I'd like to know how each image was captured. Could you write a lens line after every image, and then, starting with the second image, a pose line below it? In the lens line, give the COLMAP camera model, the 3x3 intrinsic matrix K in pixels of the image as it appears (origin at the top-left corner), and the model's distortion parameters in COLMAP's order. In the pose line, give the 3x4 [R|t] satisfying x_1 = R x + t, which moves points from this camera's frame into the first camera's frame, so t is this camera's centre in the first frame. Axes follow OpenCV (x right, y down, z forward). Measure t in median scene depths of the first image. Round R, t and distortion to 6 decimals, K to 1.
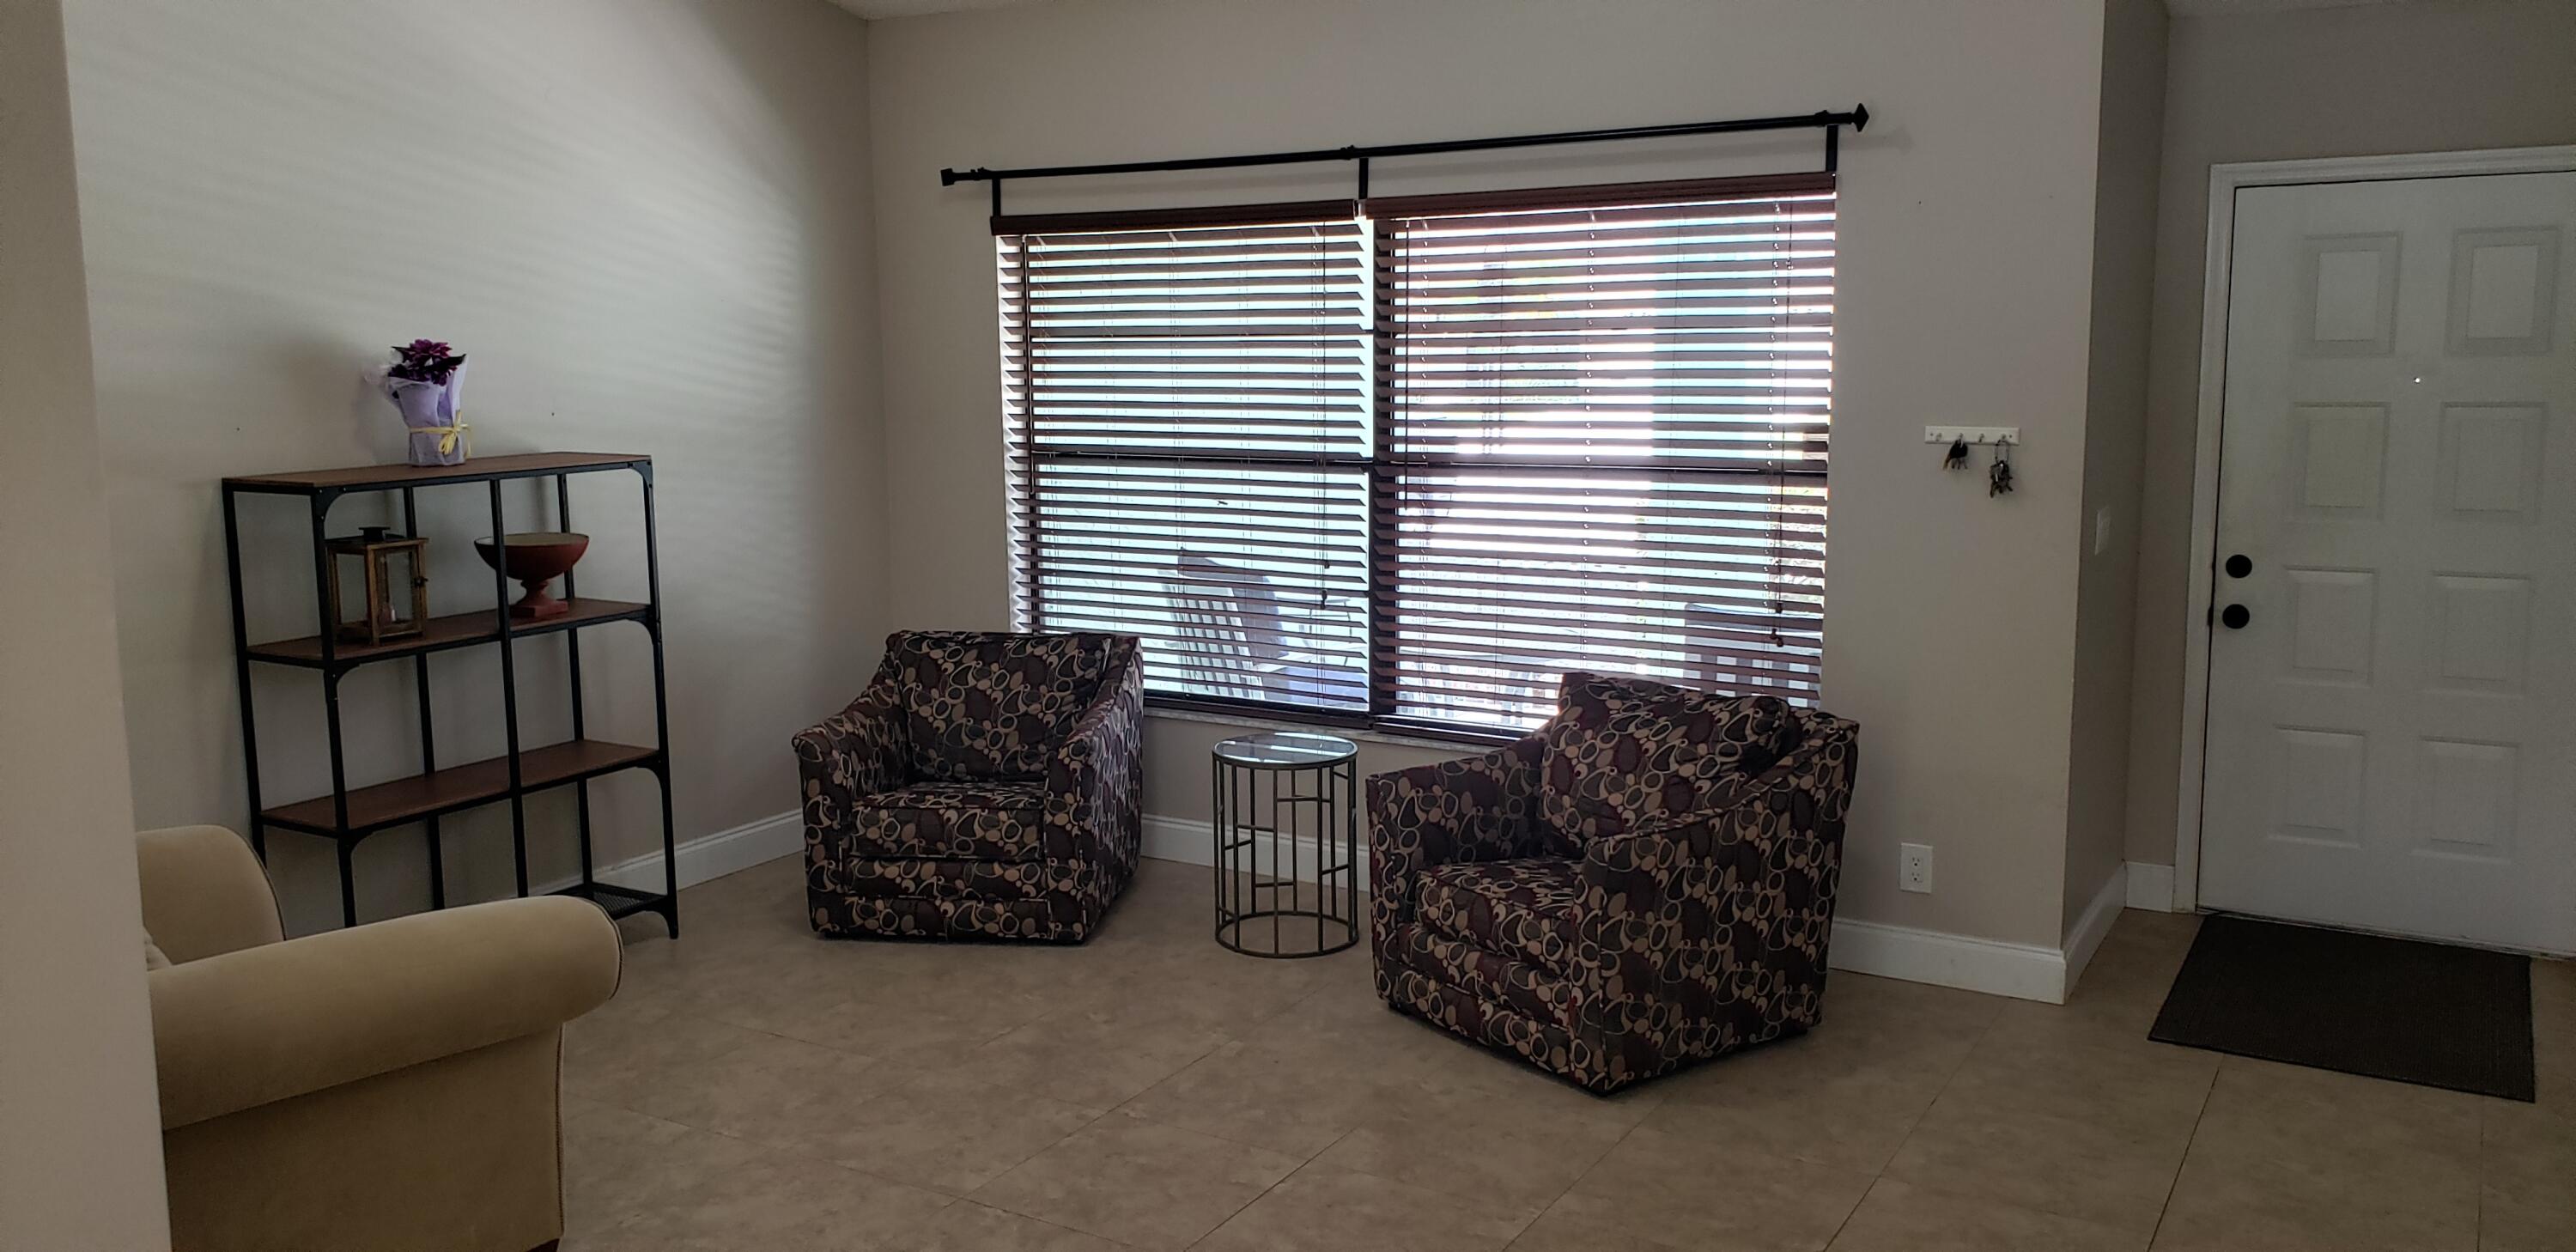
lens RADIAL K [[2007.5, 0, 1229.4], [0, 2007.5, 670.4], [0, 0, 1]] dist [0.091039, -0.121141]
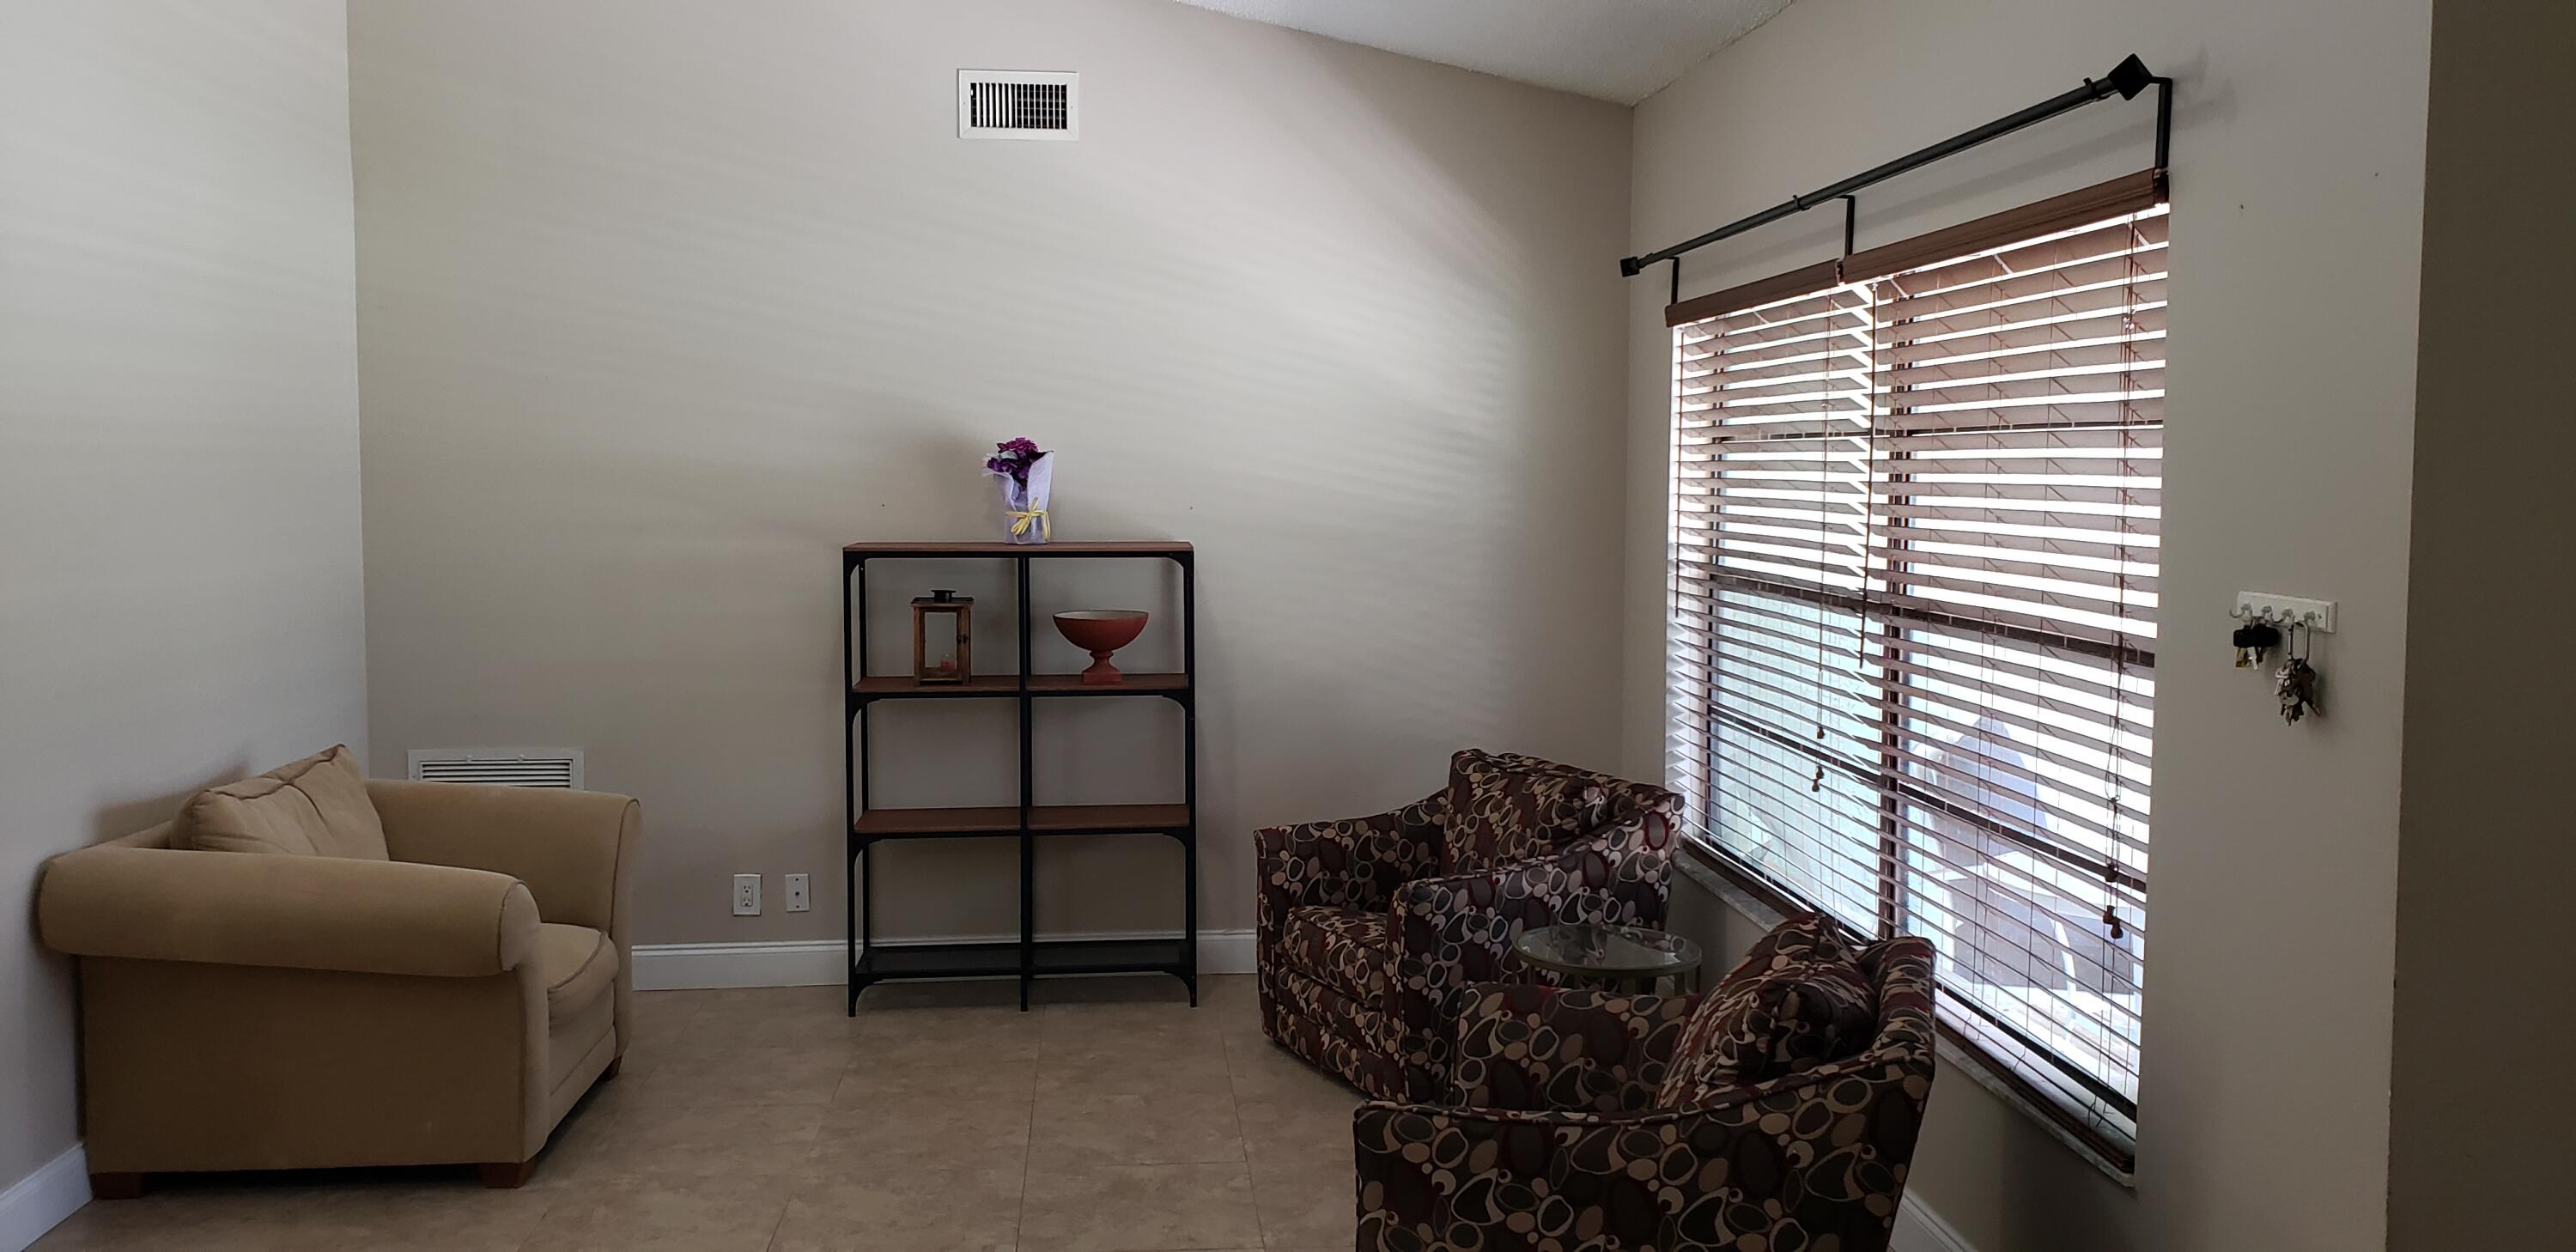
lens RADIAL K [[2007.5, 0, 1253.4], [0, 2007.5, 628.3], [0, 0, 1]] dist [0.091039, -0.121141]
pose [[0.587046, 0.079881, -0.805603, 0.582132], [-0.149174, 0.988753, -0.010662, -0.056461], [0.795691, 0.126434, 0.592360, 0.401161]]
